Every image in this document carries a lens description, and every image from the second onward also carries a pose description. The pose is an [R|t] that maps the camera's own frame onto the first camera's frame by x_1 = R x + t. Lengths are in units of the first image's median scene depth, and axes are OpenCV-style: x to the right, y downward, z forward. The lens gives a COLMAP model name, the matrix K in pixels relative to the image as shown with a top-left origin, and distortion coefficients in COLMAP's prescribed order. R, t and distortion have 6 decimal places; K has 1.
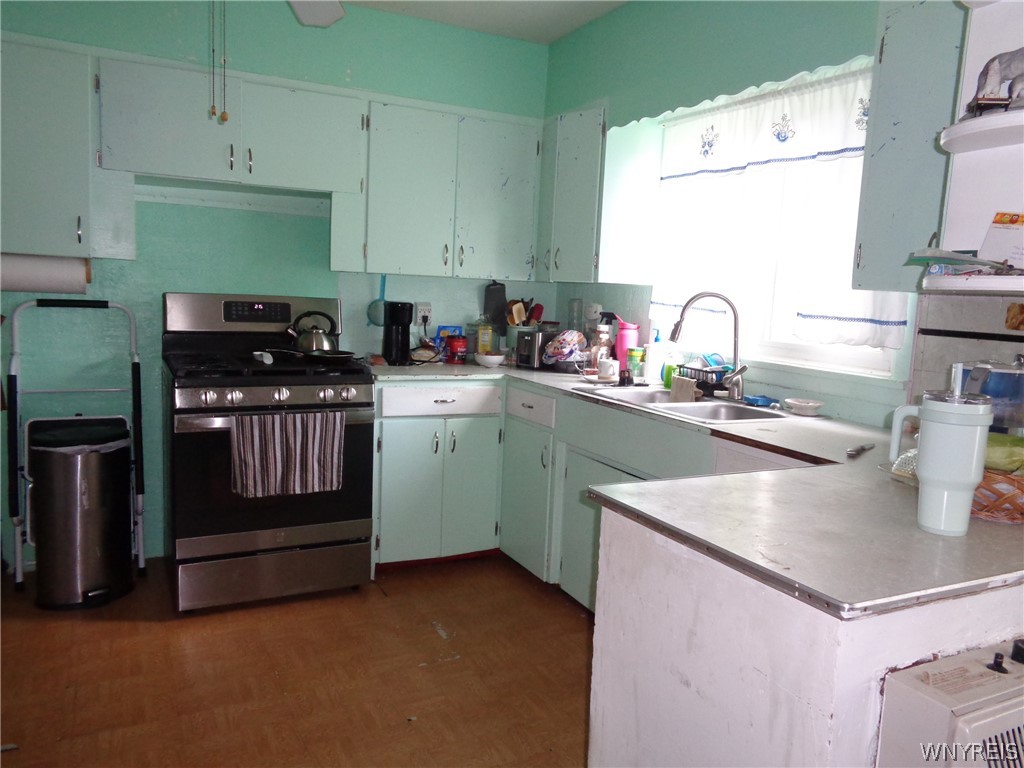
lens RADIAL K [[779.5, 0, 508.0], [0, 779.5, 387.4], [0, 0, 1]] dist [0.014391, 0.008043]
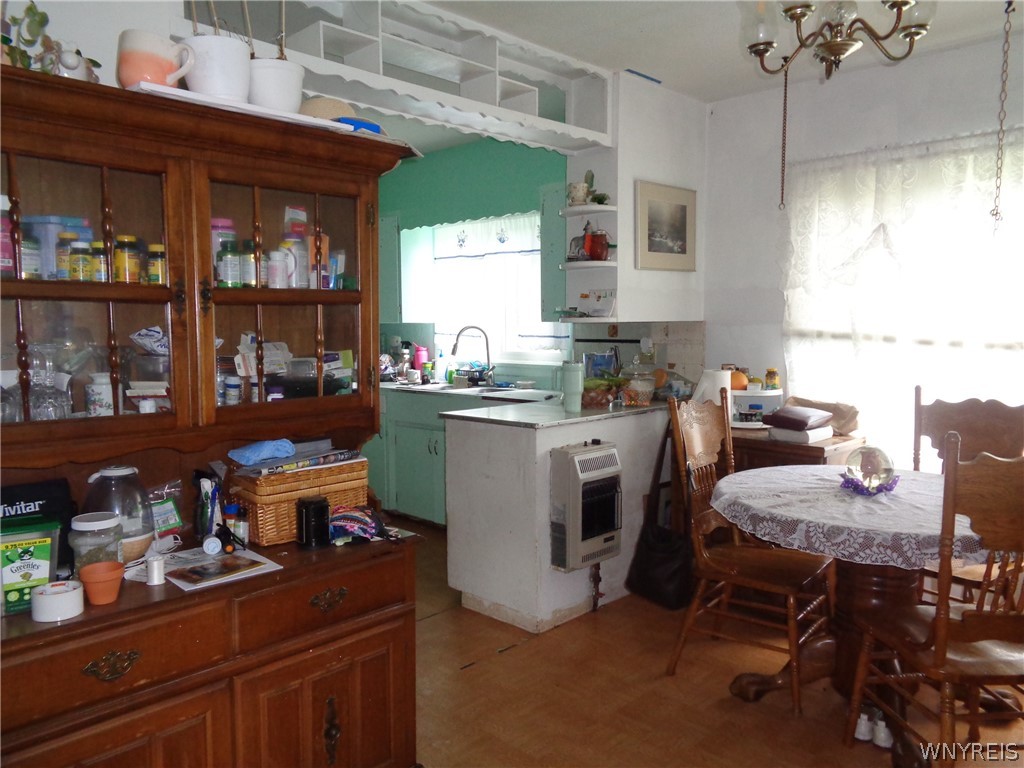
lens RADIAL K [[787.0, 0, 512.0], [0, 787.0, 384.0], [0, 0, 1]] dist [0.024706, 0.004766]
pose [[0.942943, -0.075738, 0.324224, -0.219562], [0.090125, 0.995491, -0.029568, 0.063425], [-0.320523, 0.057102, 0.945518, -0.639960]]
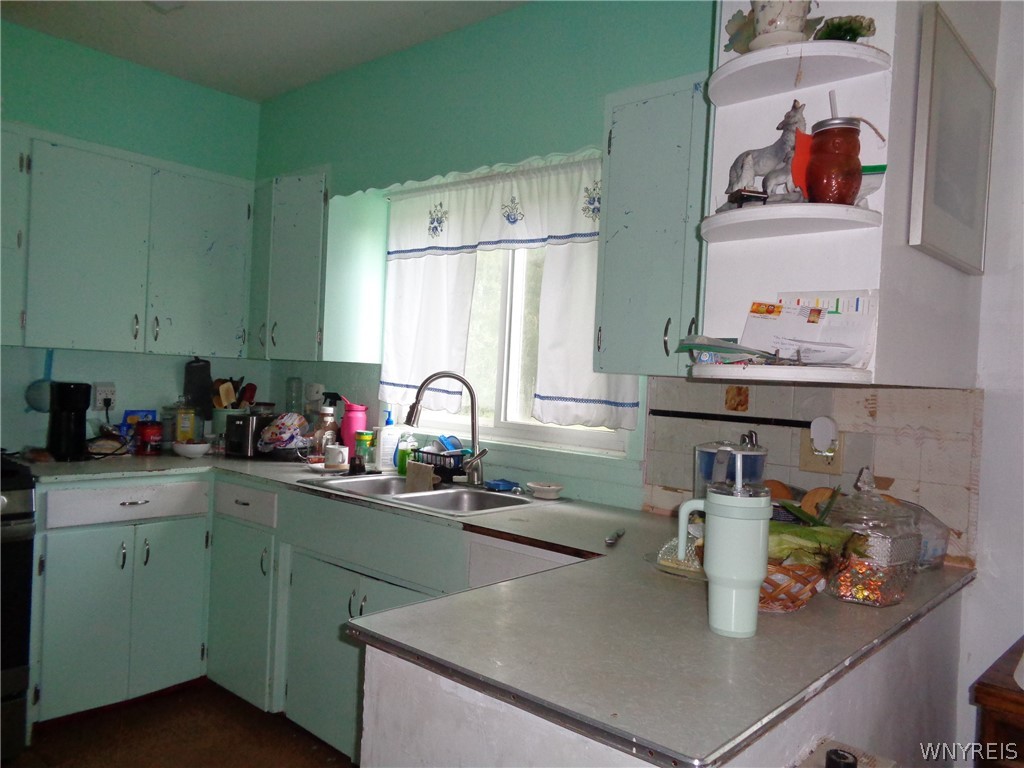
lens RADIAL K [[779.5, 0, 508.0], [0, 779.5, 387.4], [0, 0, 1]] dist [0.014391, 0.008043]
pose [[0.929985, -0.006747, 0.367536, -0.018763], [0.041053, 0.995483, -0.085602, -0.017793], [-0.365298, 0.094697, 0.926061, 0.085865]]
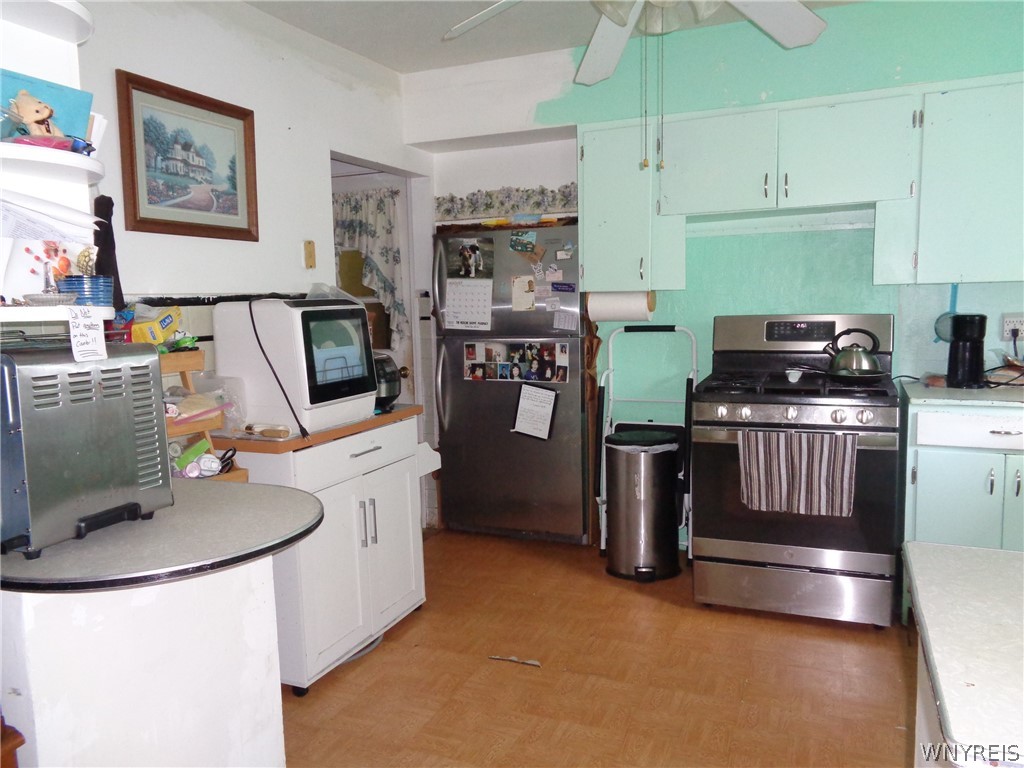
lens RADIAL K [[770.7, 0, 512.0], [0, 770.7, 384.0], [0, 0, 1]] dist [0.010053, 0.004659]
pose [[0.637035, 0.026226, -0.770389, 0.227678], [-0.044758, 0.998993, -0.003002, -0.008271], [0.769534, 0.036394, 0.637568, 0.078648]]
